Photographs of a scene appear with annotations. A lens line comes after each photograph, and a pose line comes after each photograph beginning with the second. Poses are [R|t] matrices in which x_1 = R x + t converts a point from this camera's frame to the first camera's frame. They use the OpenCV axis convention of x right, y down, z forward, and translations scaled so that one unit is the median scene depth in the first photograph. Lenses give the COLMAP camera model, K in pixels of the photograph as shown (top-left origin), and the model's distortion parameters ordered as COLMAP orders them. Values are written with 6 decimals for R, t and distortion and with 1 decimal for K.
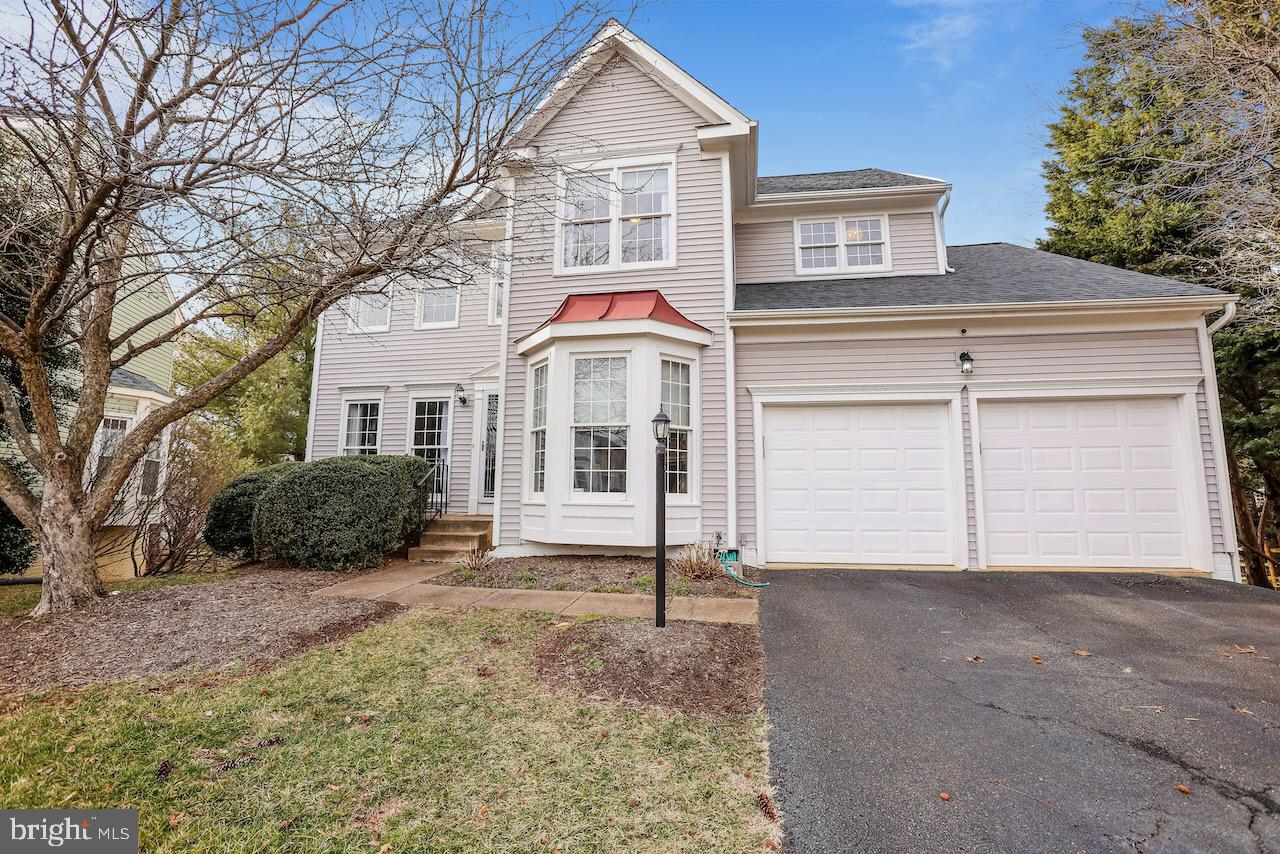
lens RADIAL K [[593.5, 0, 645.3], [0, 593.5, 413.2], [0, 0, 1]] dist [-0.091186, 0.039945]
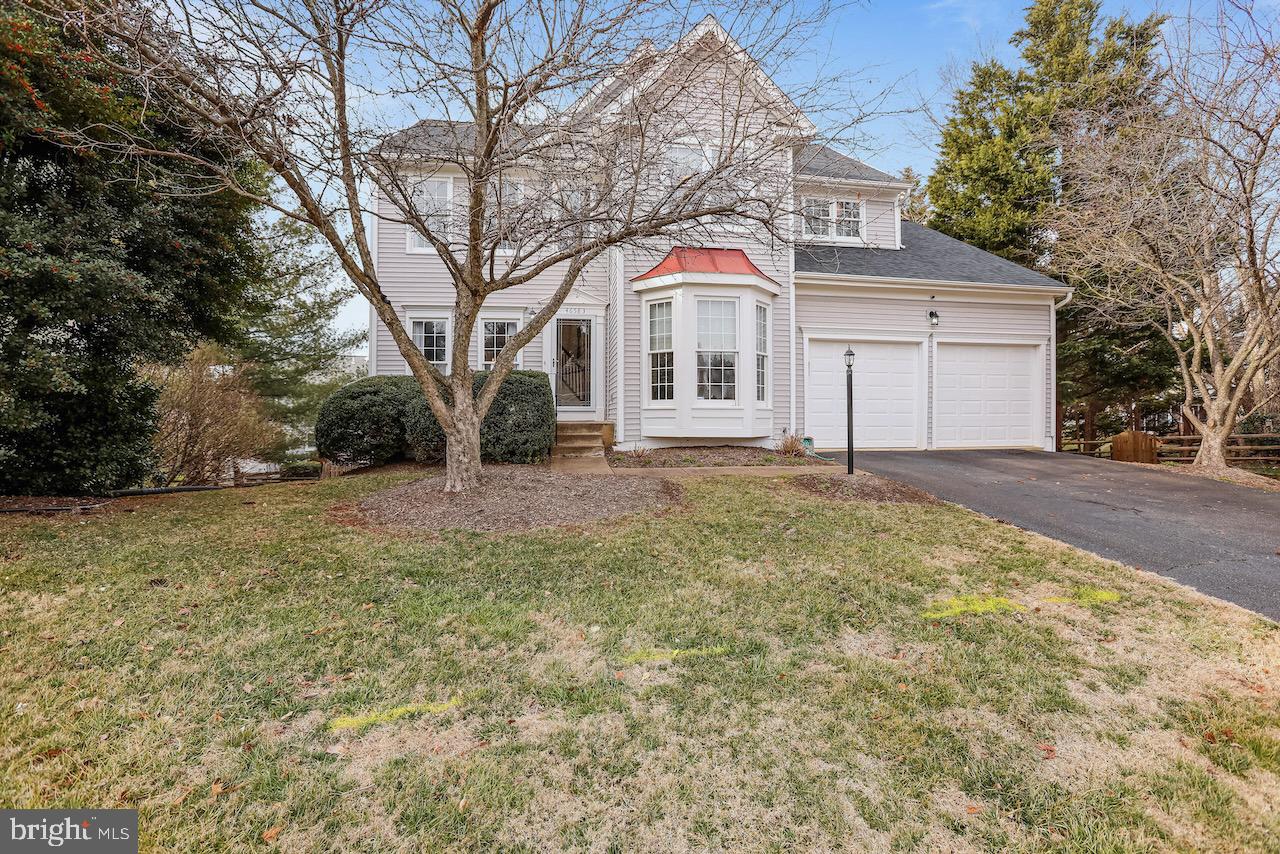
lens RADIAL K [[593.5, 0, 645.3], [0, 593.5, 413.2], [0, 0, 1]] dist [-0.091186, 0.039945]
pose [[0.949112, -0.005297, 0.314896, -0.646866], [-0.039054, 0.990162, 0.134366, -0.014038], [-0.312509, -0.139827, 0.939567, -0.242480]]
